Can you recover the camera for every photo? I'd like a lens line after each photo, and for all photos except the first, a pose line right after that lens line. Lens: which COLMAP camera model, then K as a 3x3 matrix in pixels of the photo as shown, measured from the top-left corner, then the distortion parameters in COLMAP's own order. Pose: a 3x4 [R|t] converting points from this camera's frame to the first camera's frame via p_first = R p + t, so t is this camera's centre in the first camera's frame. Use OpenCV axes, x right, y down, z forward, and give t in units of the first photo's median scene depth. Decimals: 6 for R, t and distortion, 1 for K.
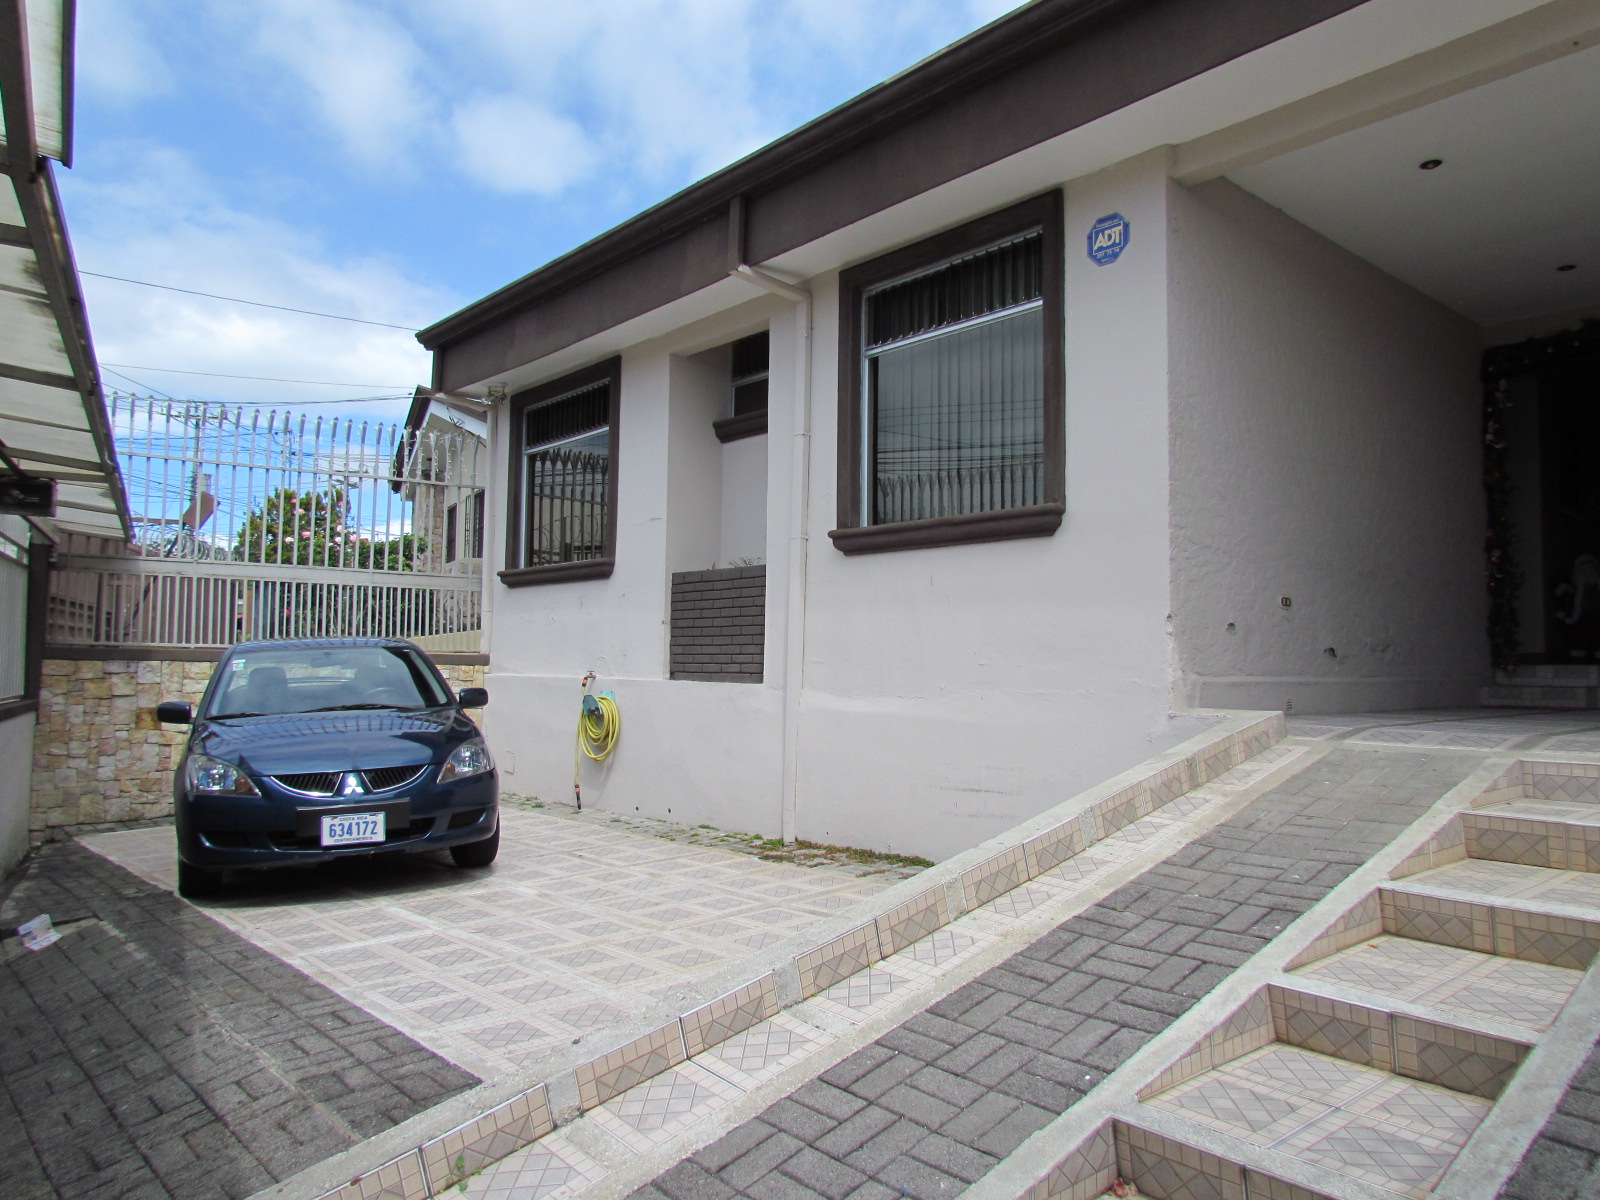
lens RADIAL K [[1142.6, 0, 799.9], [0, 1142.6, 603.8], [0, 0, 1]] dist [-0.038082, 0.020010]
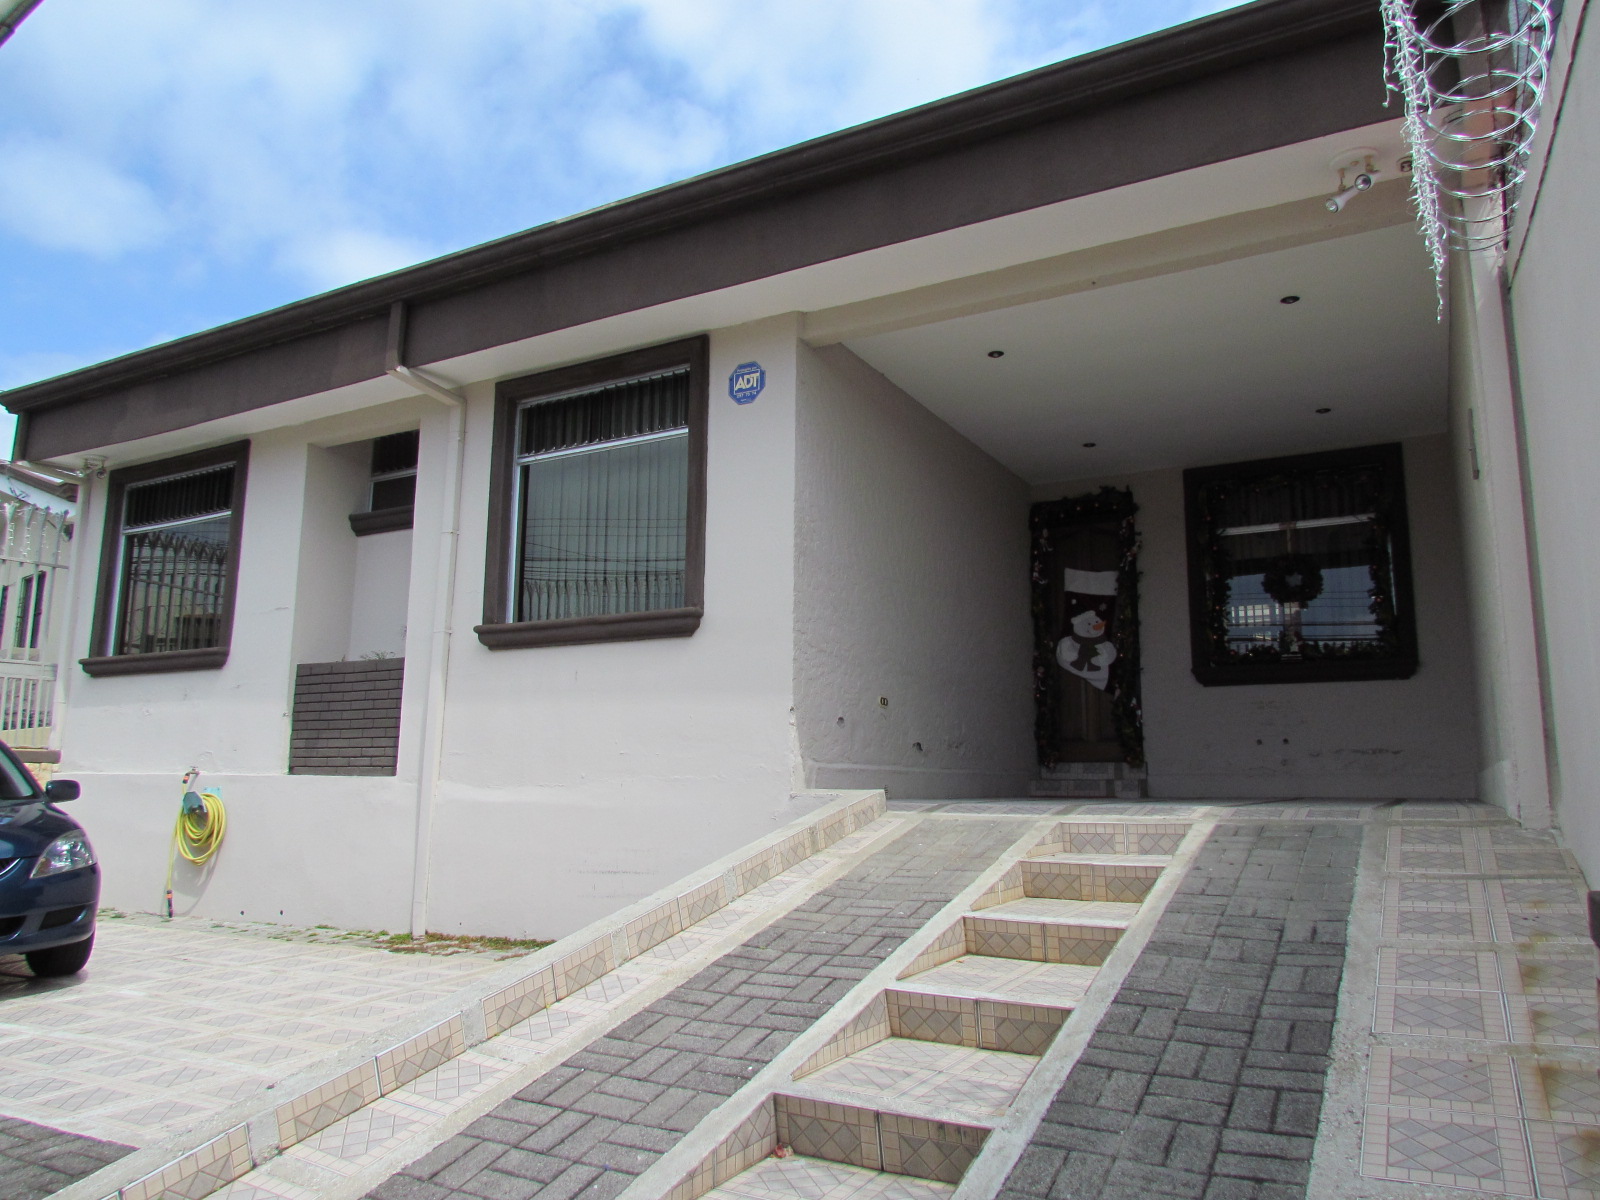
lens RADIAL K [[1142.6, 0, 799.8], [0, 1142.6, 598.8], [0, 0, 1]] dist [-0.038082, 0.020010]
pose [[0.940154, 0.053042, 0.336596, -0.058400], [-0.016946, 0.993866, -0.109286, 0.024599], [-0.340328, 0.097042, 0.935286, -0.087280]]
